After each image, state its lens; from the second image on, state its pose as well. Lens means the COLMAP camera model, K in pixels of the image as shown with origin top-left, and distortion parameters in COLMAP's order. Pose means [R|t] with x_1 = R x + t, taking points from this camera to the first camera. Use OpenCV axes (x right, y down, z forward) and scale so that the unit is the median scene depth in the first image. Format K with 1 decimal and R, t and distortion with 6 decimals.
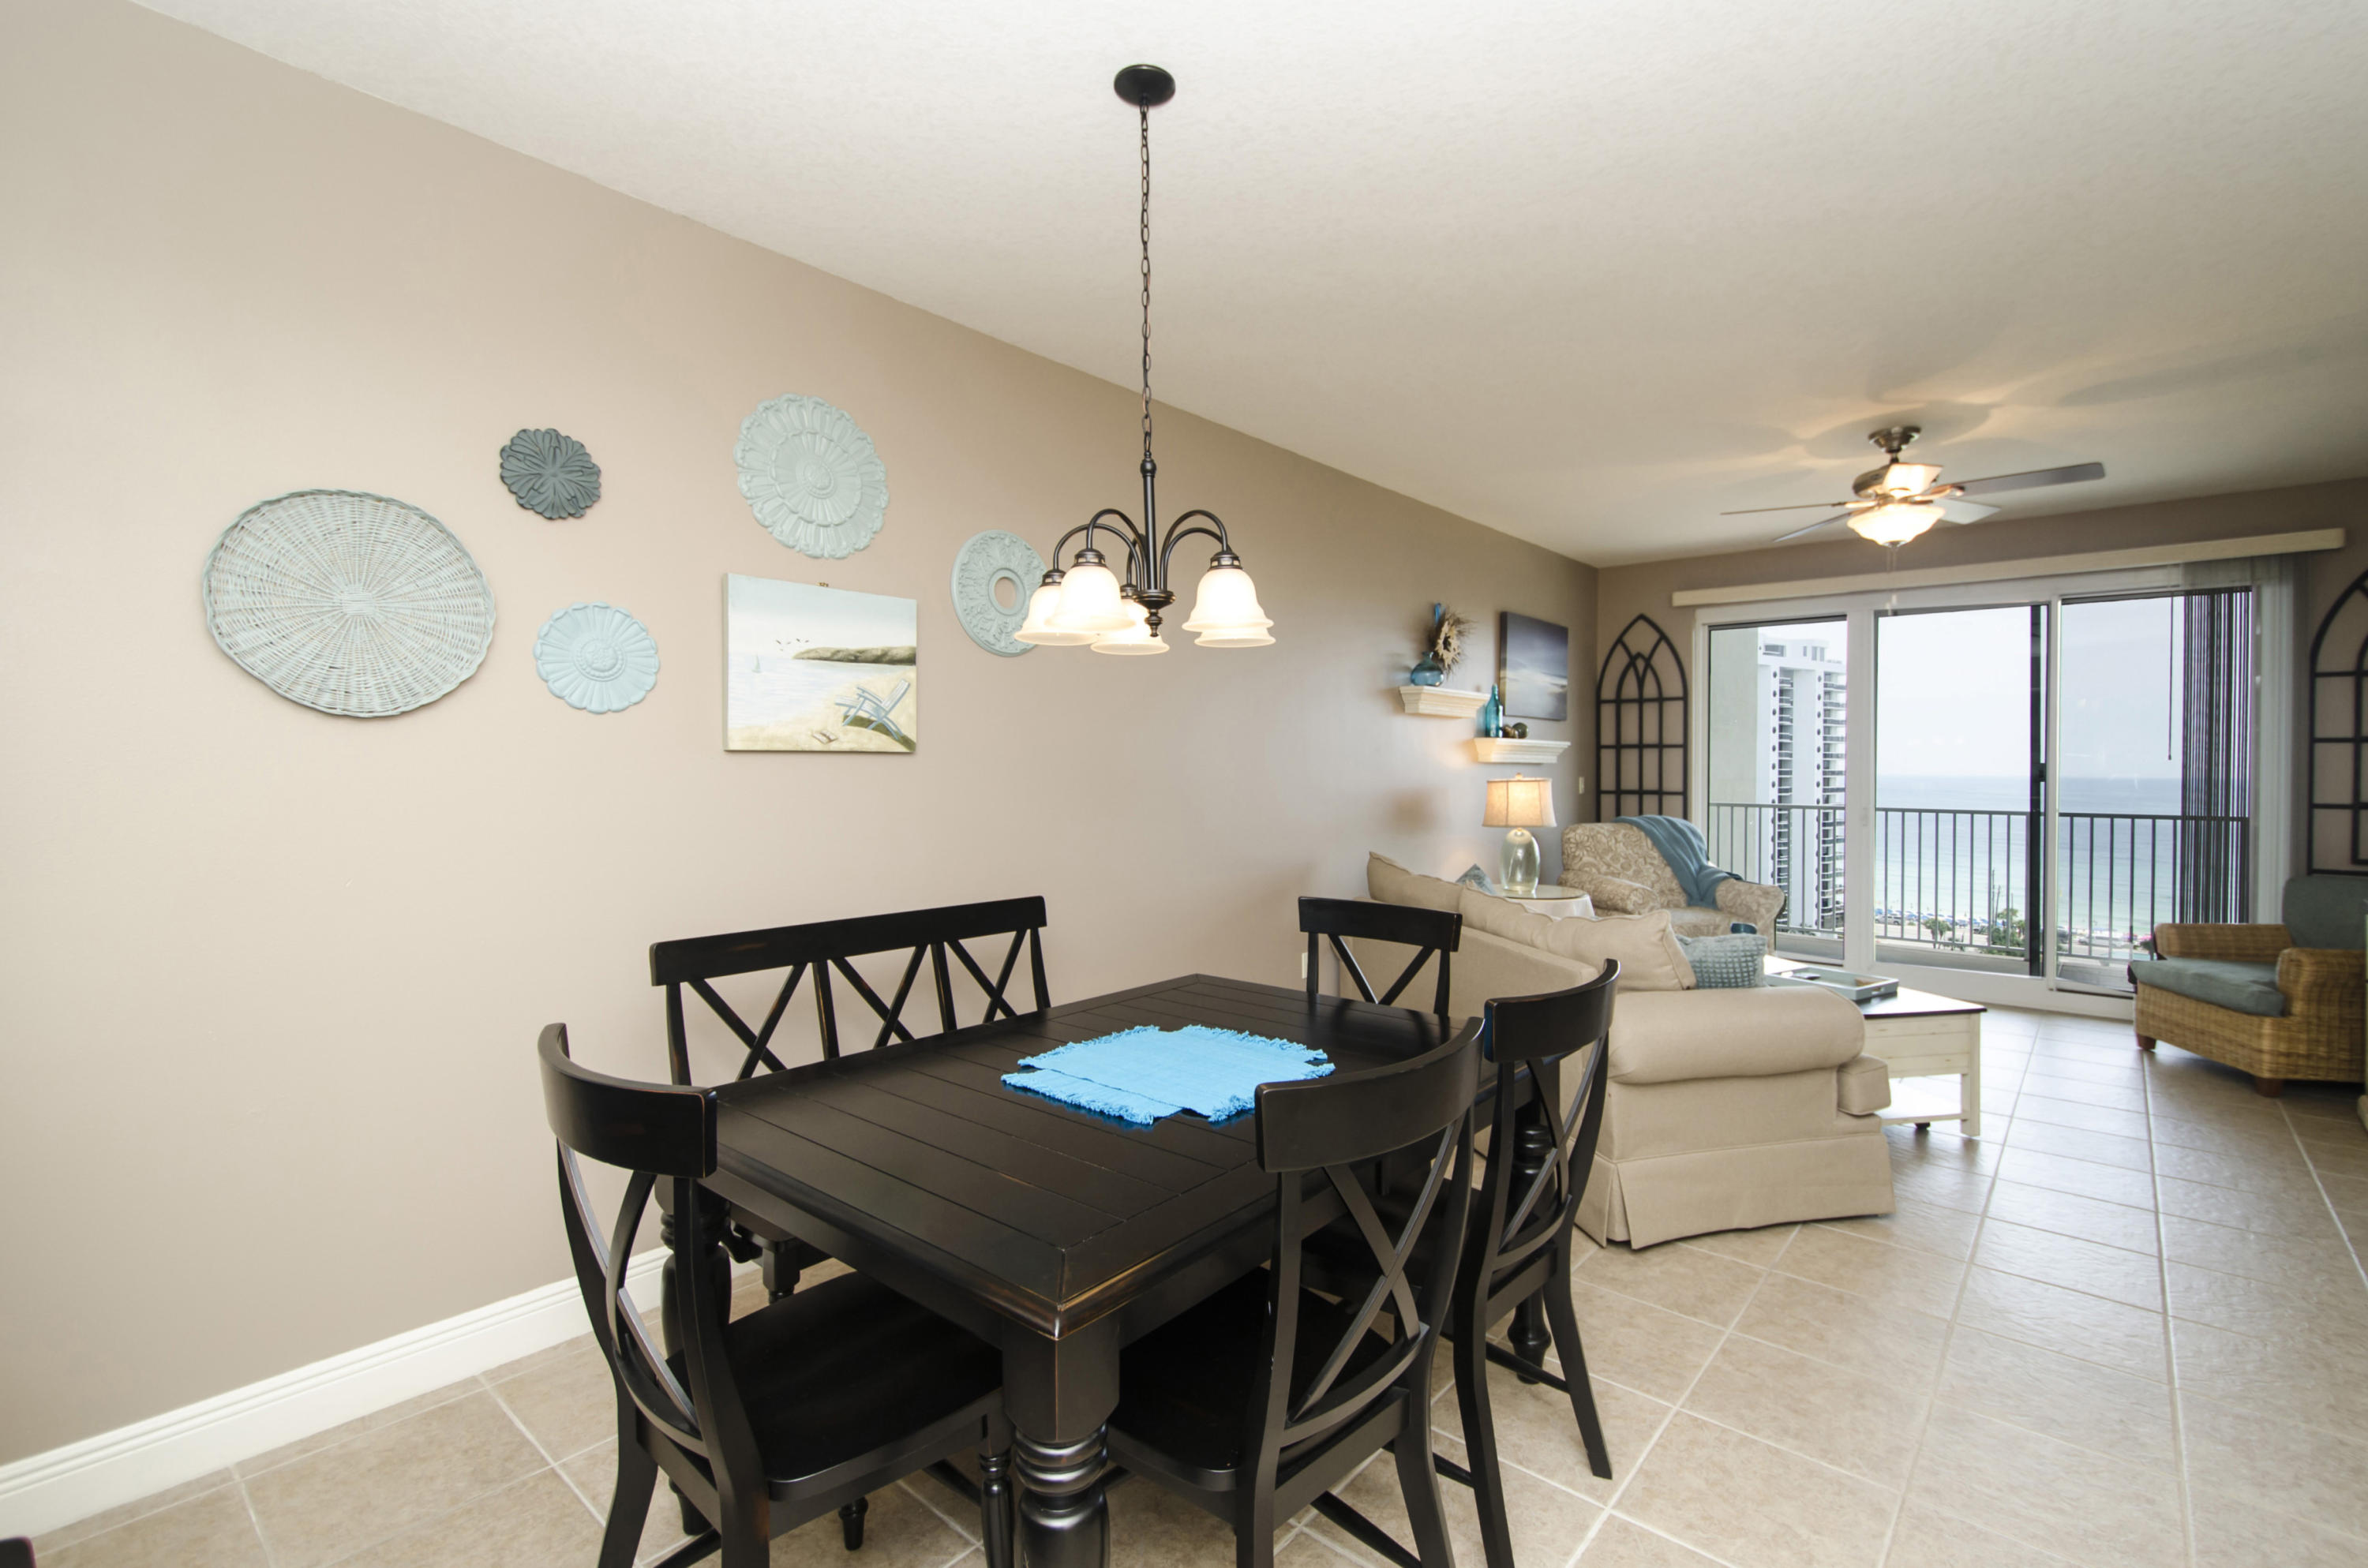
lens RADIAL K [[1071.9, 0, 1220.9], [0, 1071.9, 768.8], [0, 0, 1]] dist [0.022489, -0.005004]
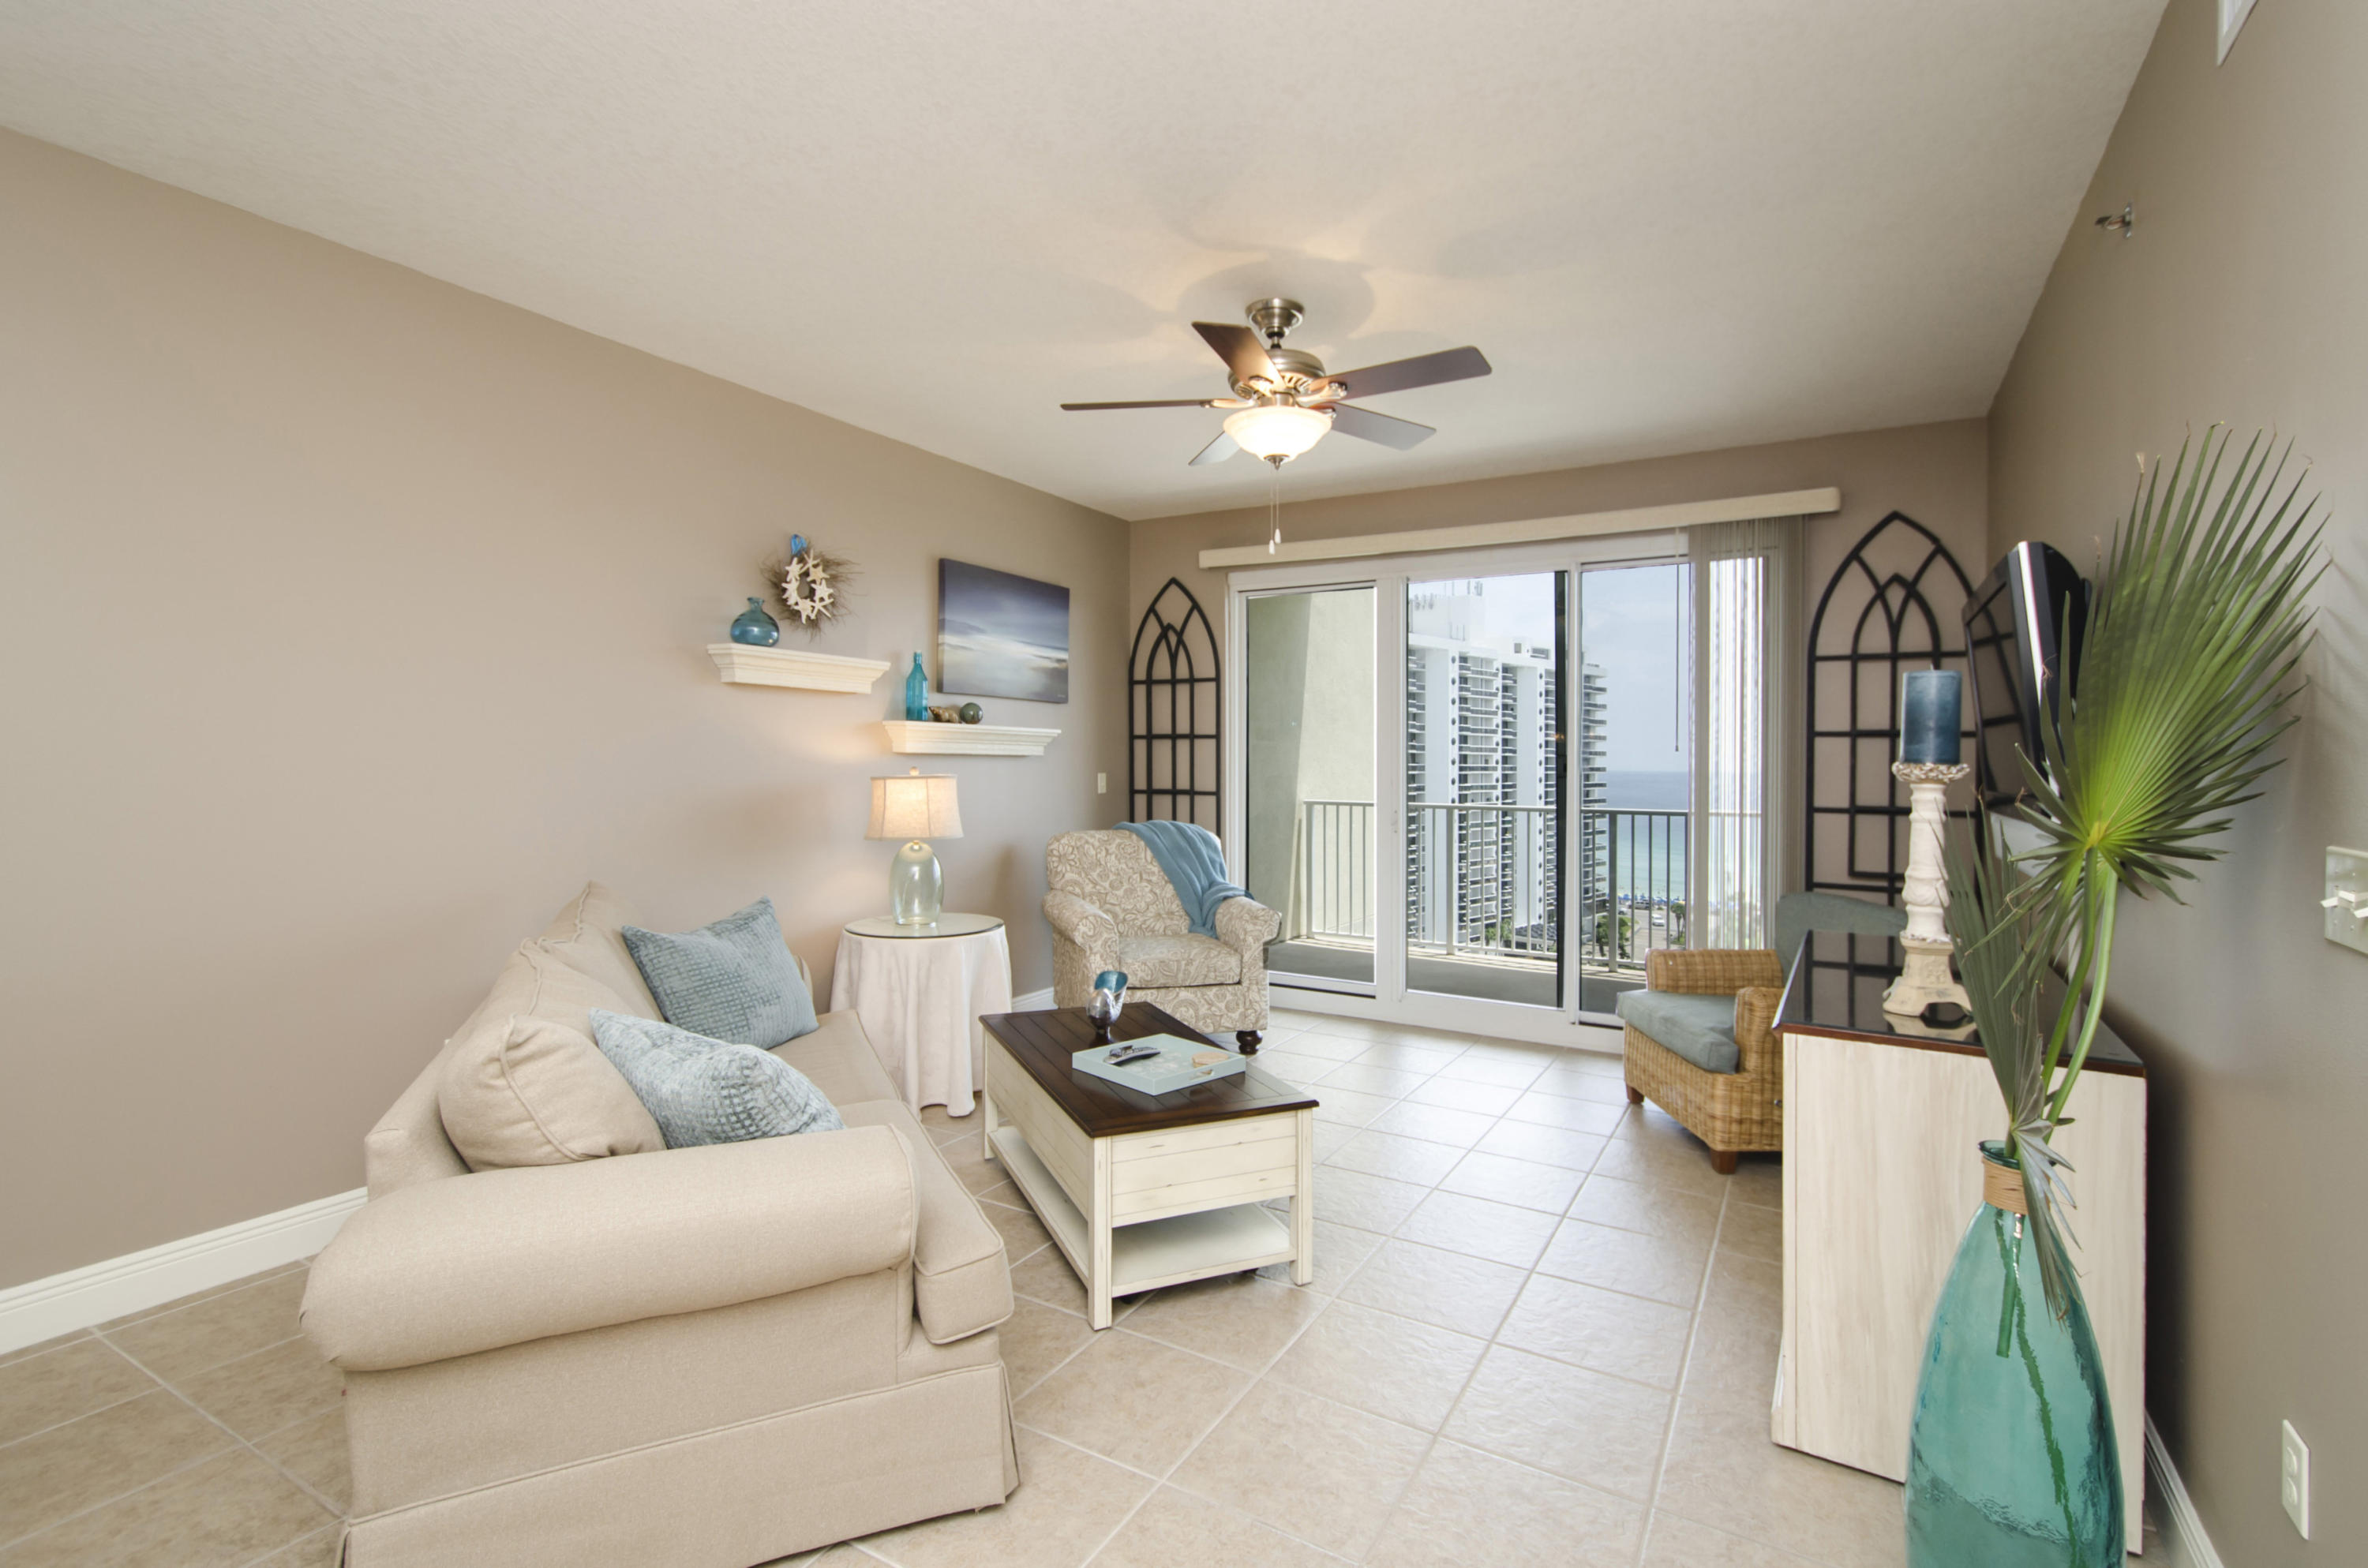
lens RADIAL K [[1071.9, 0, 1210.9], [0, 1071.9, 762.7], [0, 0, 1]] dist [0.022489, -0.005004]
pose [[0.985086, 0.008261, 0.171864, 0.434078], [-0.008271, 0.999966, -0.000660, 0.000072], [-0.171864, -0.000772, 0.985120, 0.267818]]
